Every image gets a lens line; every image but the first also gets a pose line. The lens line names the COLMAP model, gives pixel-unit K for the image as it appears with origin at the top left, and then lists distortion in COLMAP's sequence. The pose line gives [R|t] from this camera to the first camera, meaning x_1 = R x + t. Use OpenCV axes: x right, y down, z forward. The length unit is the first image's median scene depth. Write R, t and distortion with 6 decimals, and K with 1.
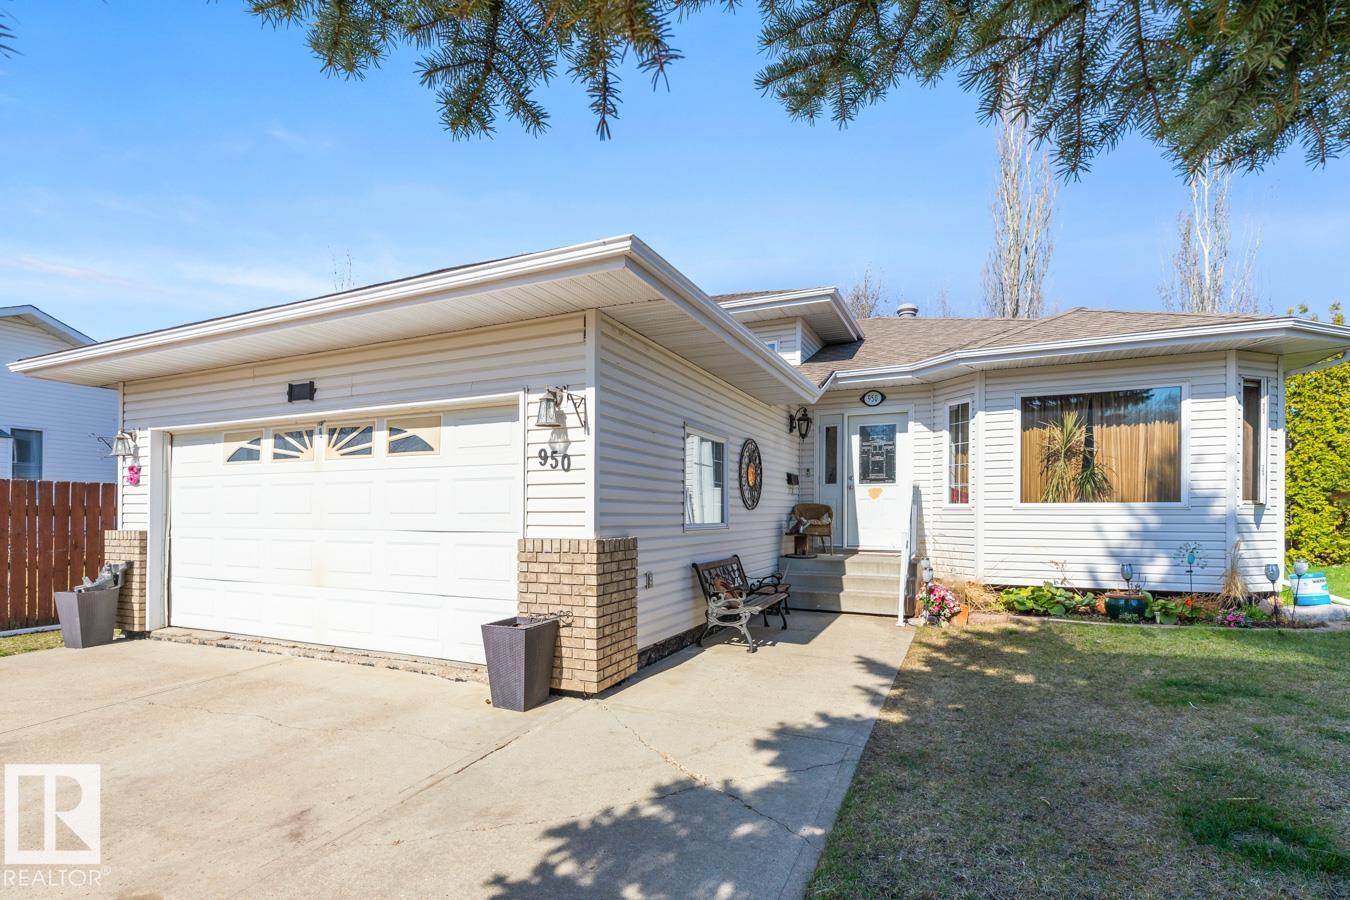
lens RADIAL K [[635.1, 0, 661.7], [0, 635.1, 497.7], [0, 0, 1]] dist [0.002285, 0.000112]
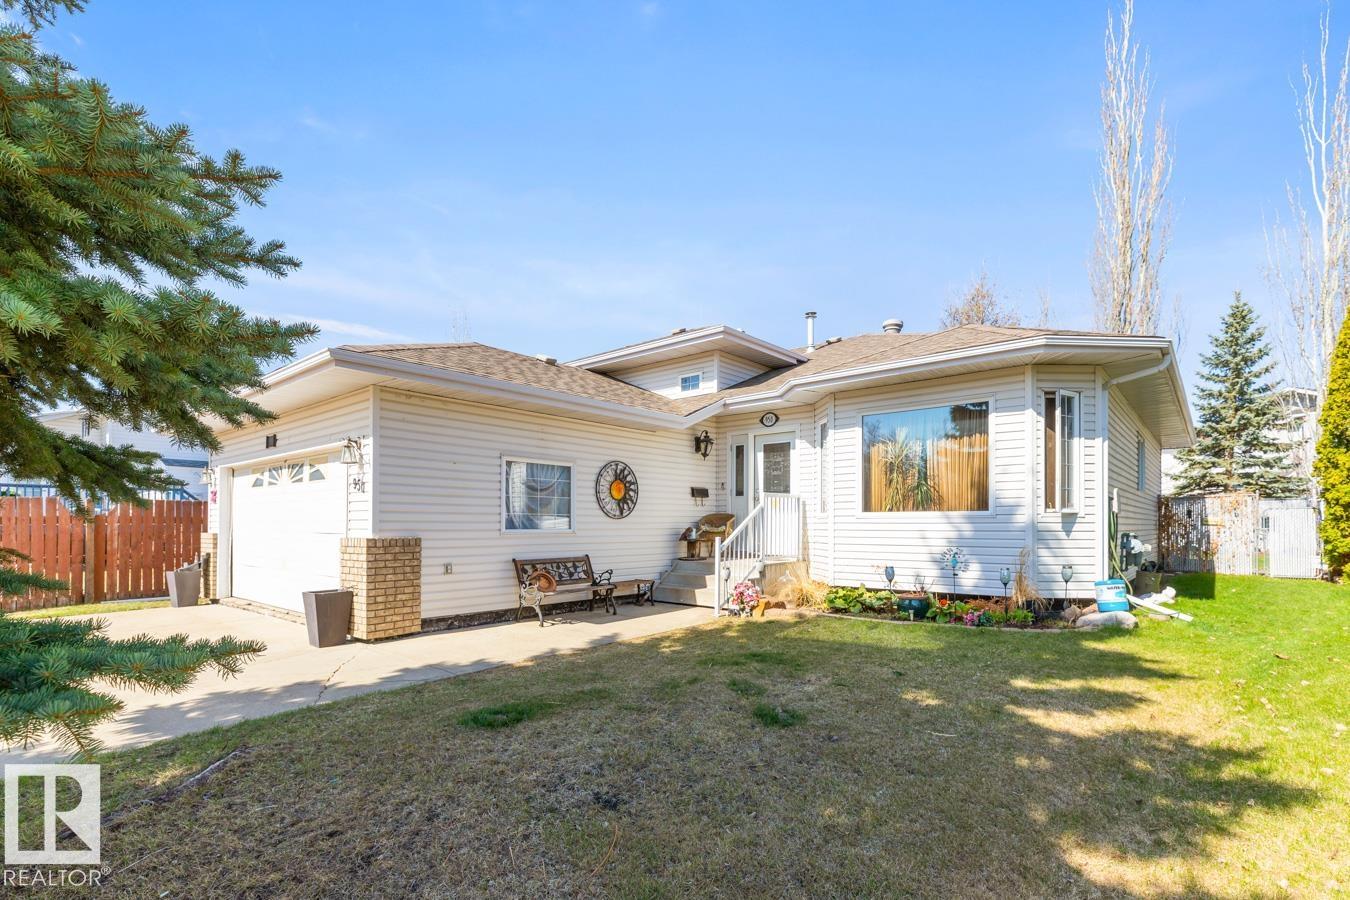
lens RADIAL K [[625.4, 0, 664.0], [0, 625.4, 501.0], [0, 0, 1]] dist [0.004074, -0.000098]
pose [[0.963030, -0.009333, -0.269231, 0.626811], [0.006175, 0.999902, -0.012575, 0.000564], [0.269322, 0.010448, 0.962993, -0.157744]]
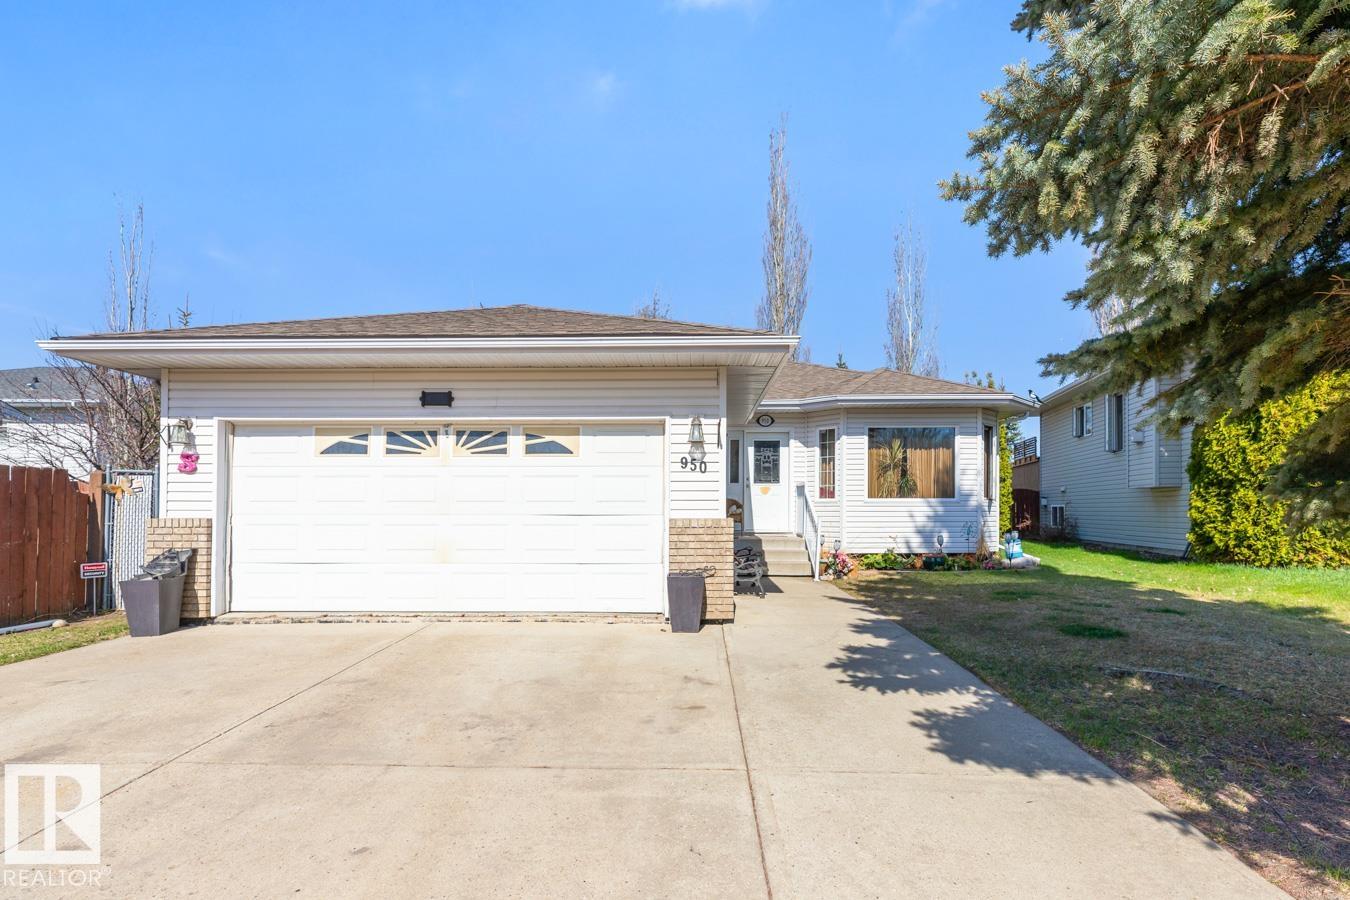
lens RADIAL K [[625.4, 0, 664.0], [0, 625.4, 501.0], [0, 0, 1]] dist [0.004074, -0.000098]
pose [[0.921379, 0.005892, 0.388620, -0.536186], [-0.009994, 0.999914, 0.008533, 0.008345], [-0.388536, -0.011746, 0.921359, -0.205696]]
